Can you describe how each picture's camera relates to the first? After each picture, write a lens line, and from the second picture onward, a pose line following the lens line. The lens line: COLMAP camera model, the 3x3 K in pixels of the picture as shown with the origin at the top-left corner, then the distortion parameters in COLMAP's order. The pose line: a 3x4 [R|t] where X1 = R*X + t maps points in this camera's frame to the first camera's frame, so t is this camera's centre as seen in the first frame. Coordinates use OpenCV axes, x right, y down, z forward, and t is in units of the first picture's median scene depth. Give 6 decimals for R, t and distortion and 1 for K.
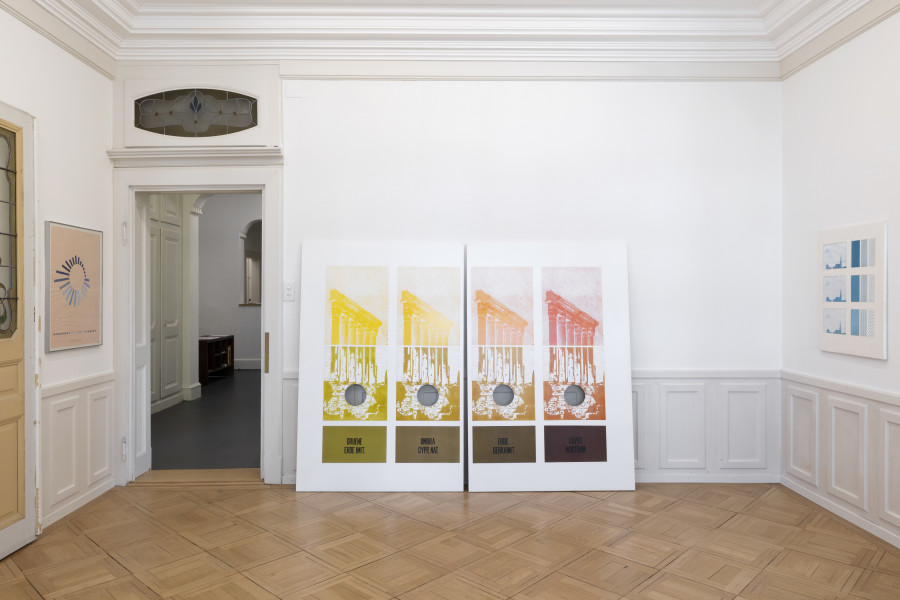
lens RADIAL K [[618.7, 0, 447.9], [0, 618.7, 299.6], [0, 0, 1]] dist [0.007454, 0.002185]
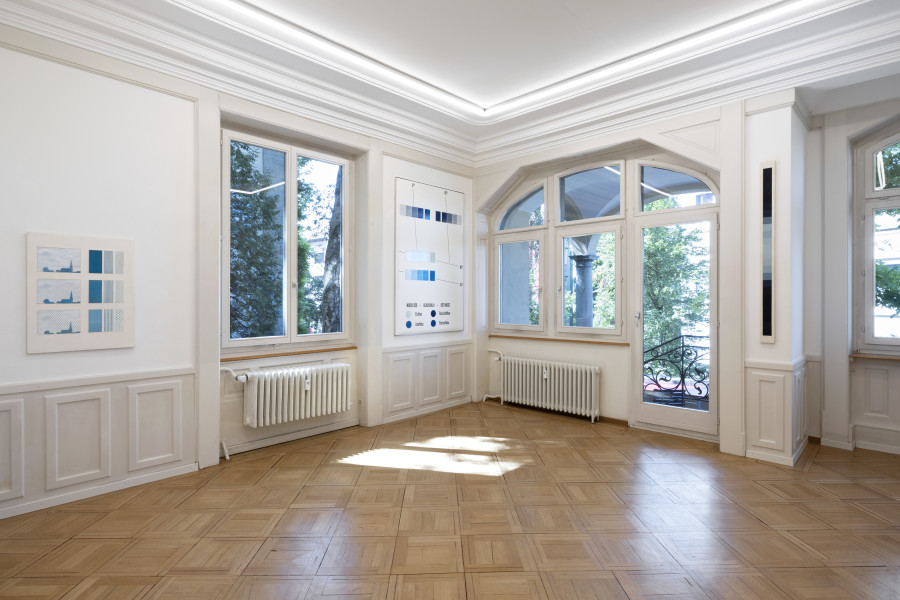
lens RADIAL K [[462.7, 0, 450.5], [0, 462.7, 297.2], [0, 0, 1]] dist [0.004804, 0.000279]
pose [[-0.699515, -0.004074, 0.714606, -0.423474], [0.004892, 0.999933, 0.010489, -0.012906], [-0.714601, 0.010833, -0.699449, 1.130670]]
